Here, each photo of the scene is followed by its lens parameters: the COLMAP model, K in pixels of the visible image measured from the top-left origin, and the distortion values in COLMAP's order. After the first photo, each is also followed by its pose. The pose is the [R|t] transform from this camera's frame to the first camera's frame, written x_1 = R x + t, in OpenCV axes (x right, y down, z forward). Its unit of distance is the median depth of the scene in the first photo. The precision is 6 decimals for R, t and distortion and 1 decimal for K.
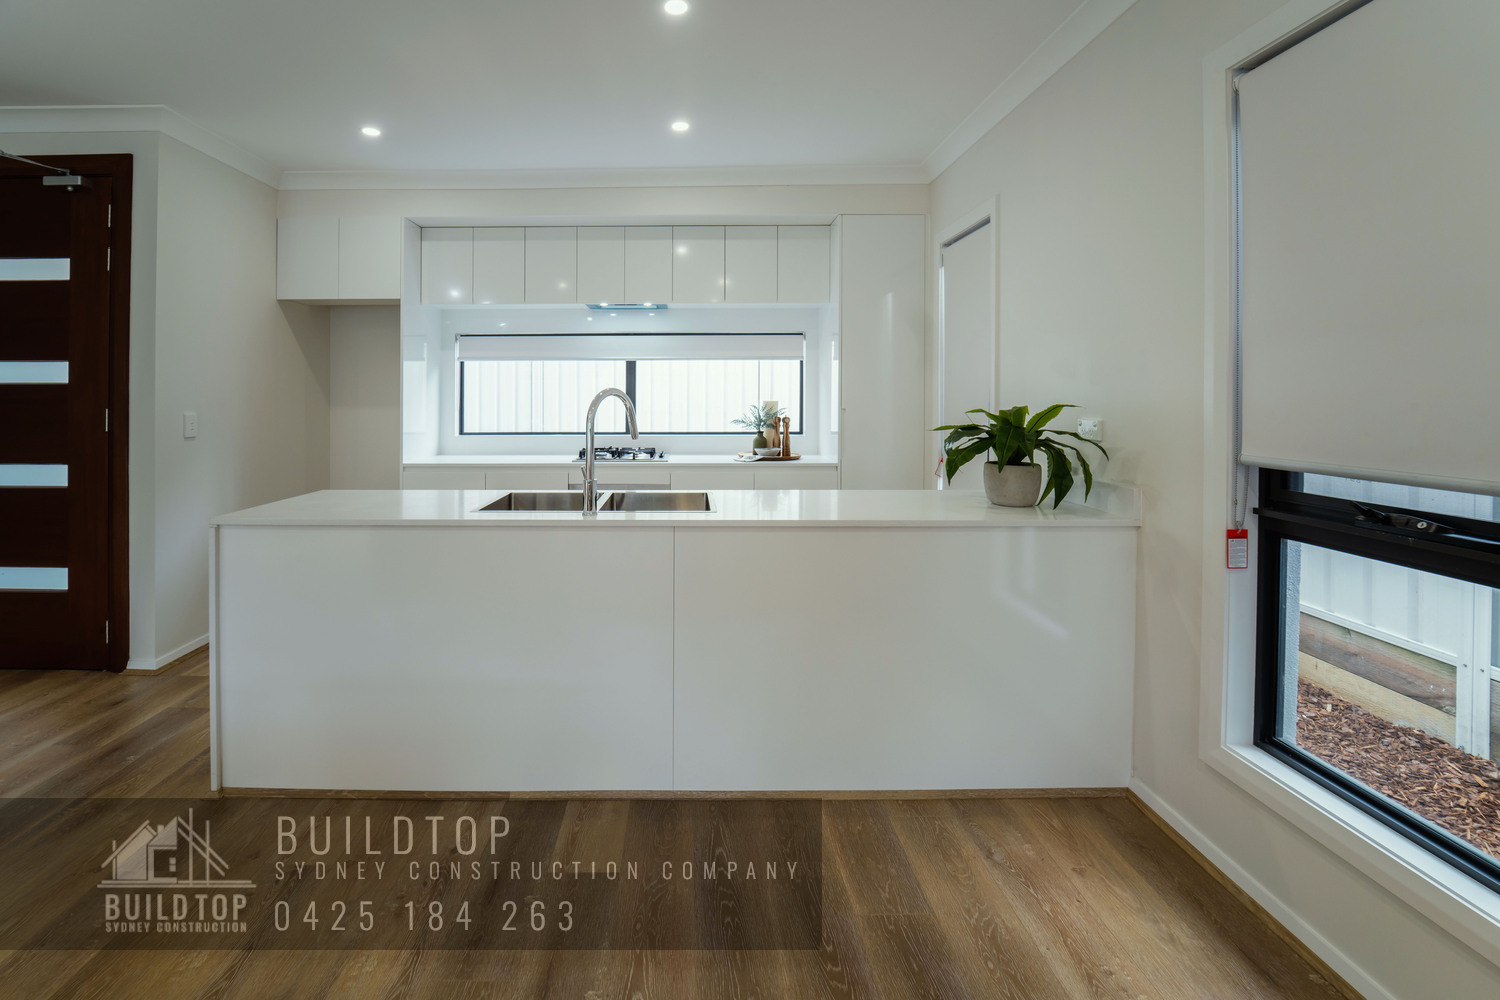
lens RADIAL K [[613.3, 0, 683.6], [0, 613.3, 401.0], [0, 0, 1]] dist [-0.019817, -0.000524]
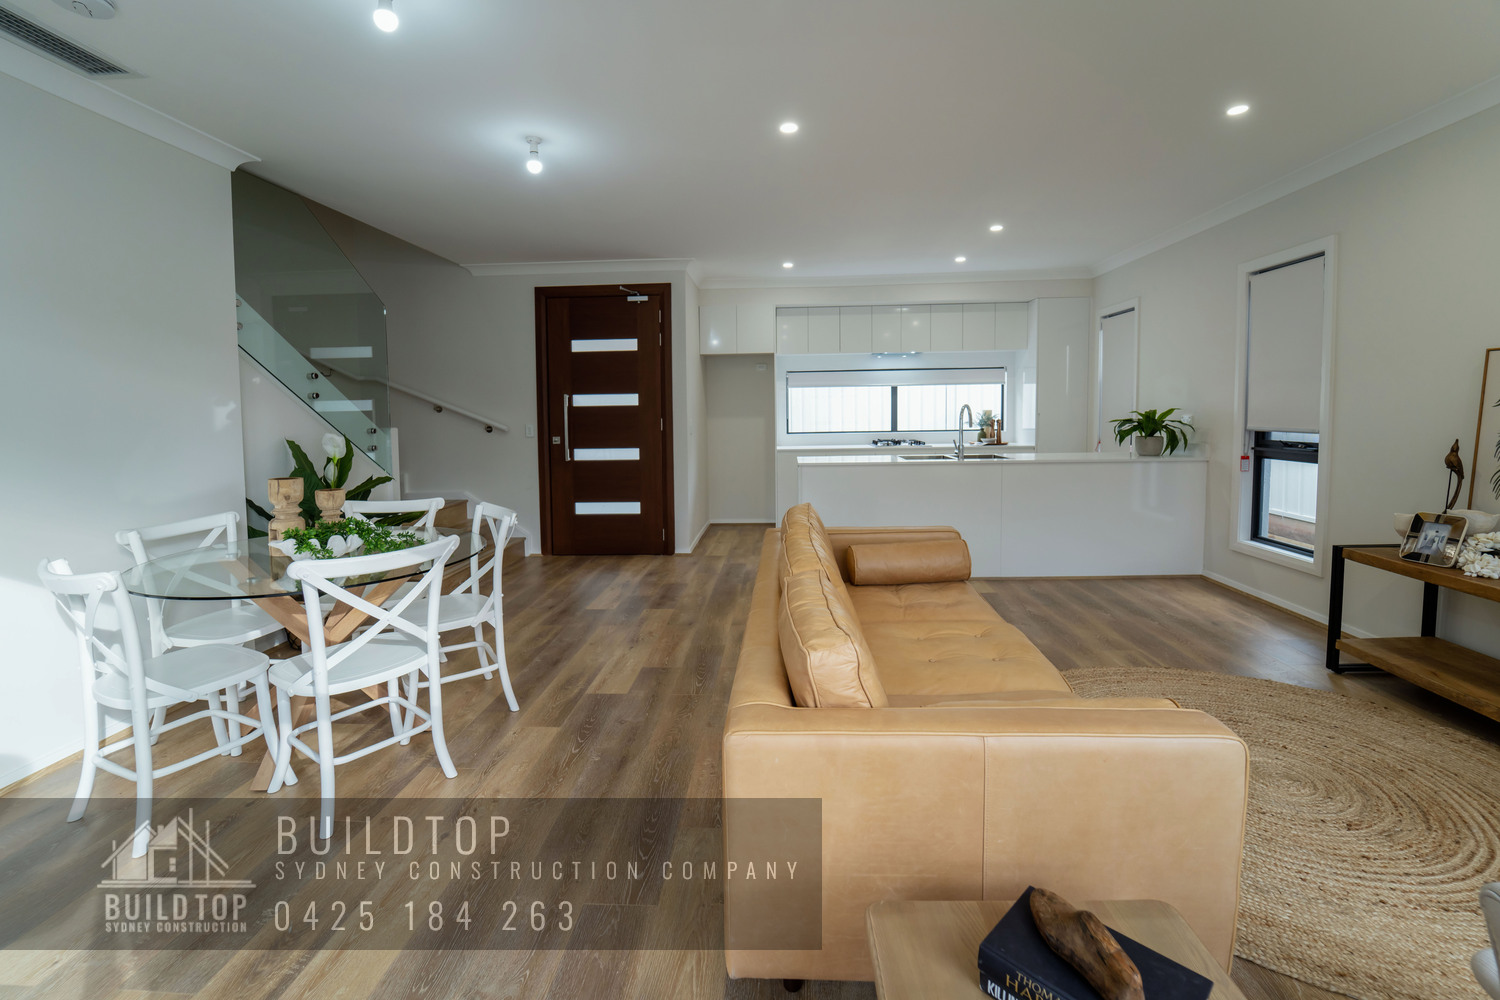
lens RADIAL K [[613.3, 0, 740.4], [0, 613.3, 446.2], [0, 0, 1]] dist [-0.019817, -0.000524]
pose [[0.998721, -0.011868, -0.049149, -0.787233], [0.014357, 0.998615, 0.050607, 0.008265], [0.048481, -0.051248, 0.997509, -1.194886]]
